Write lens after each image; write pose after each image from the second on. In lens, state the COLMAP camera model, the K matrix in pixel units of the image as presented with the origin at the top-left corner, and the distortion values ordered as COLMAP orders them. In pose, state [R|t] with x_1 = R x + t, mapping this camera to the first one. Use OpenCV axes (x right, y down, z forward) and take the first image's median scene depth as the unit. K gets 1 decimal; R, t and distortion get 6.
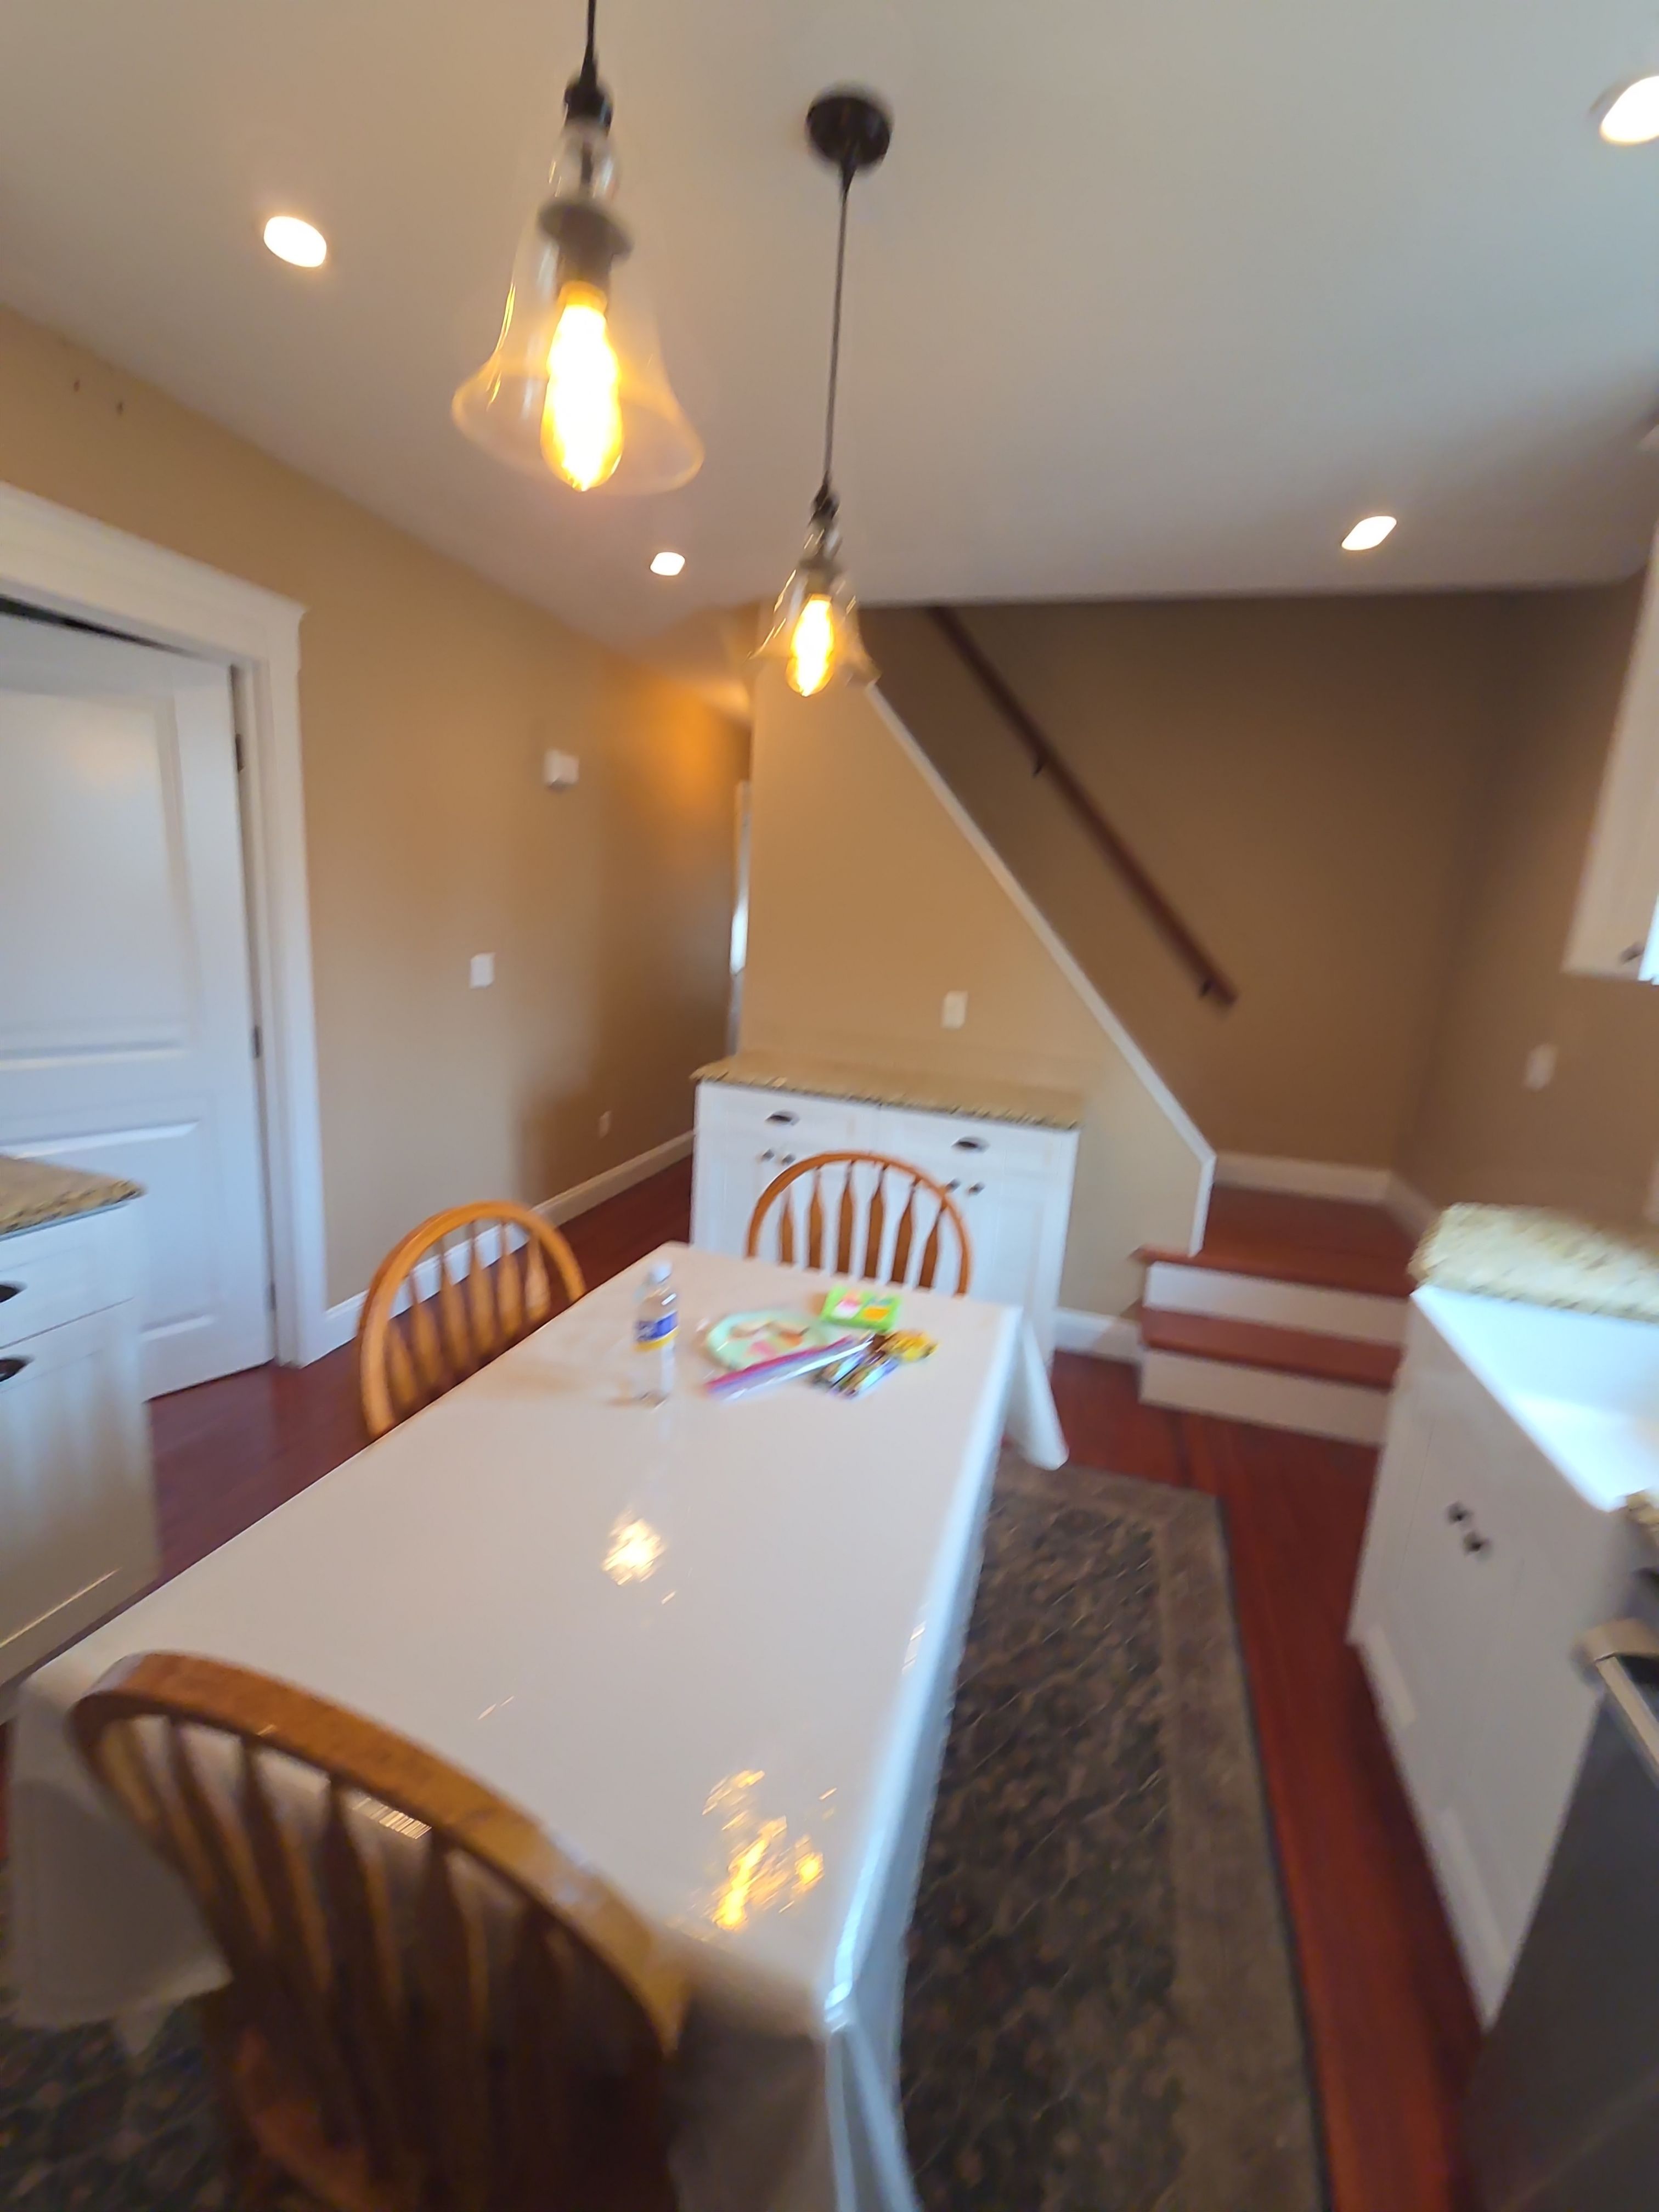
lens RADIAL K [[905.8, 0, 830.4], [0, 905.8, 1083.0], [0, 0, 1]] dist [0.014144, -0.000260]
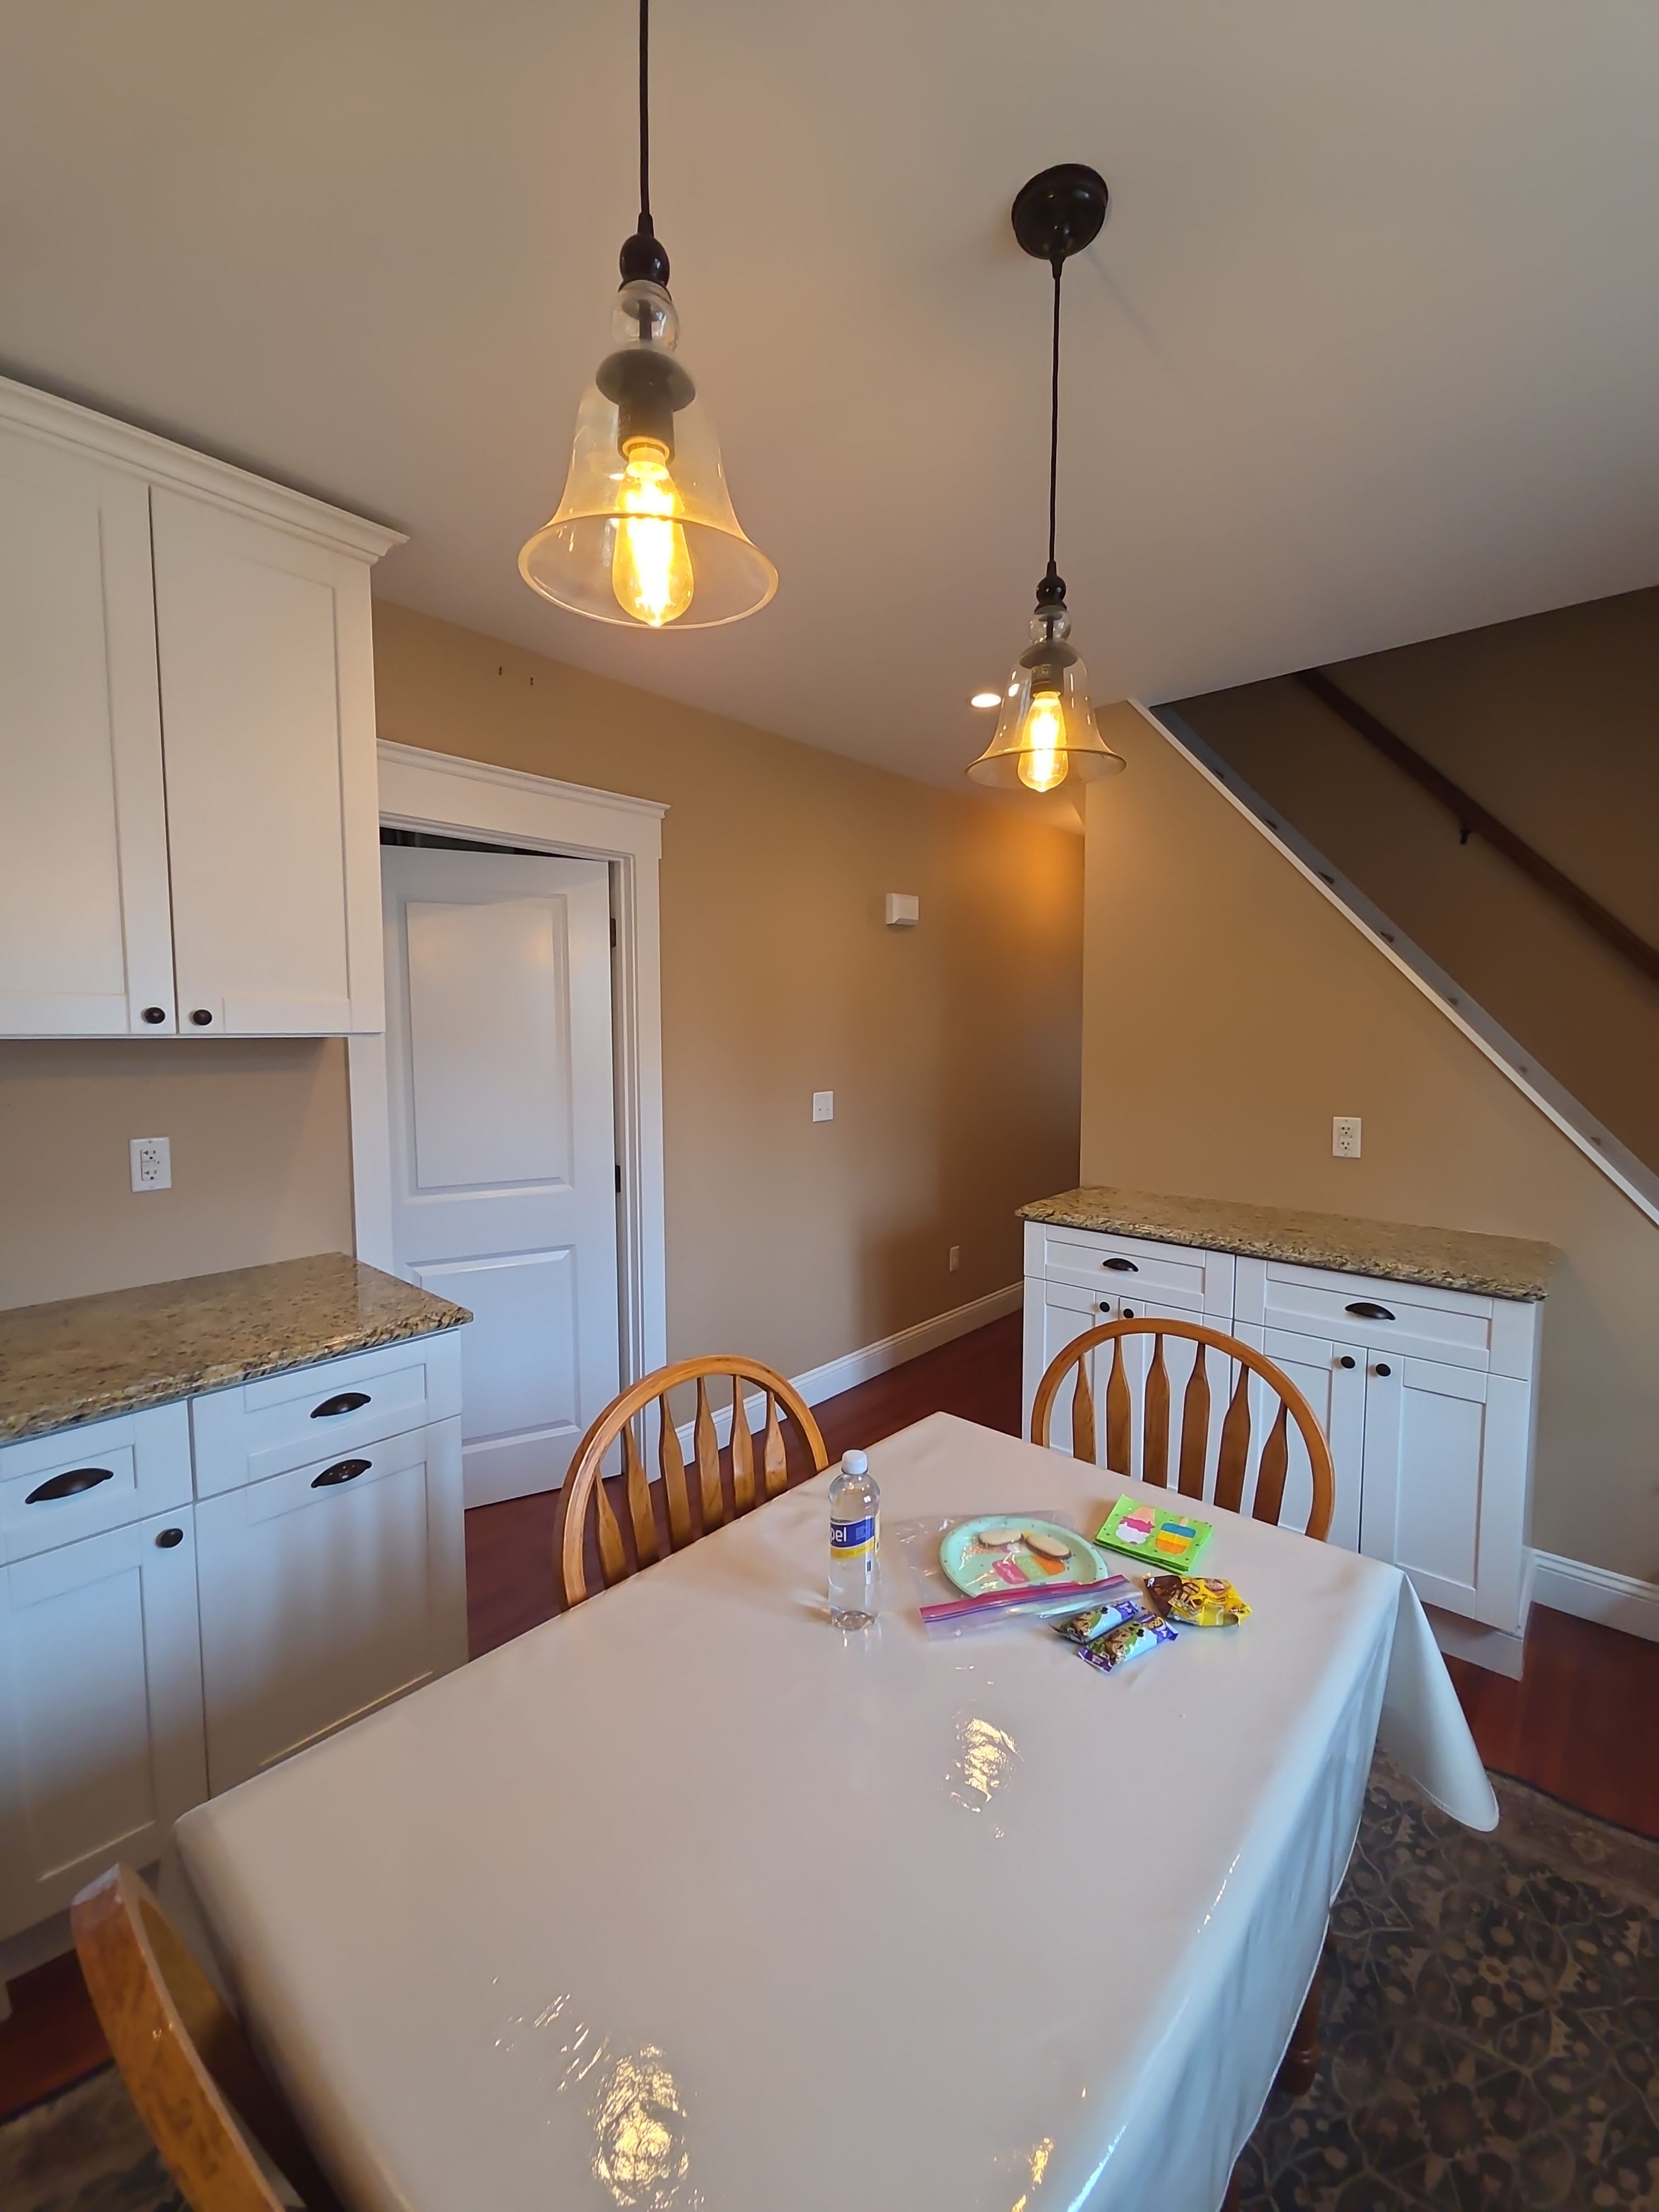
lens RADIAL K [[904.8, 0, 818.8], [0, 904.8, 1092.4], [0, 0, 1]] dist [0.004234, -0.000463]
pose [[0.901566, -0.034871, -0.431235, 0.125313], [-0.018730, 0.992666, -0.119428, -0.030899], [0.432237, 0.115749, 0.894301, 0.133605]]
